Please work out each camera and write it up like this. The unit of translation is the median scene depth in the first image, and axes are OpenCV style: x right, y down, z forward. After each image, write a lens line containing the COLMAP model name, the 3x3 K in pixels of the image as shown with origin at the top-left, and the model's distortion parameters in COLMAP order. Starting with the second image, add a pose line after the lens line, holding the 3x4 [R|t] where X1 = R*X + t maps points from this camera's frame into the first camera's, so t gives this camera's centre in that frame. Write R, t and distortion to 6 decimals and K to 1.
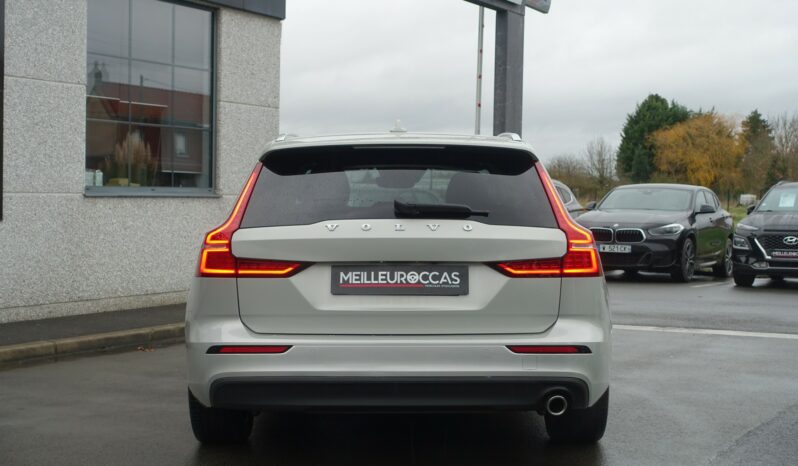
lens RADIAL K [[1207.1, 0, 436.7], [0, 1207.1, 233.7], [0, 0, 1]] dist [-0.023690, -0.018686]
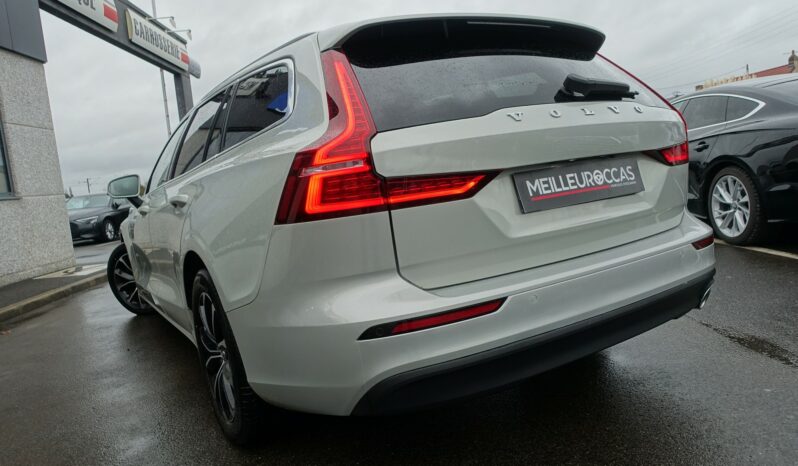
lens RADIAL K [[543.8, 0, 399.0], [0, 543.8, 233.0], [0, 0, 1]] dist [-0.000863, -0.006512]
pose [[0.859191, -0.155809, 0.487355, -0.302311], [0.131462, 0.987754, 0.084024, 0.025353], [-0.494479, -0.008124, 0.869152, 0.757223]]
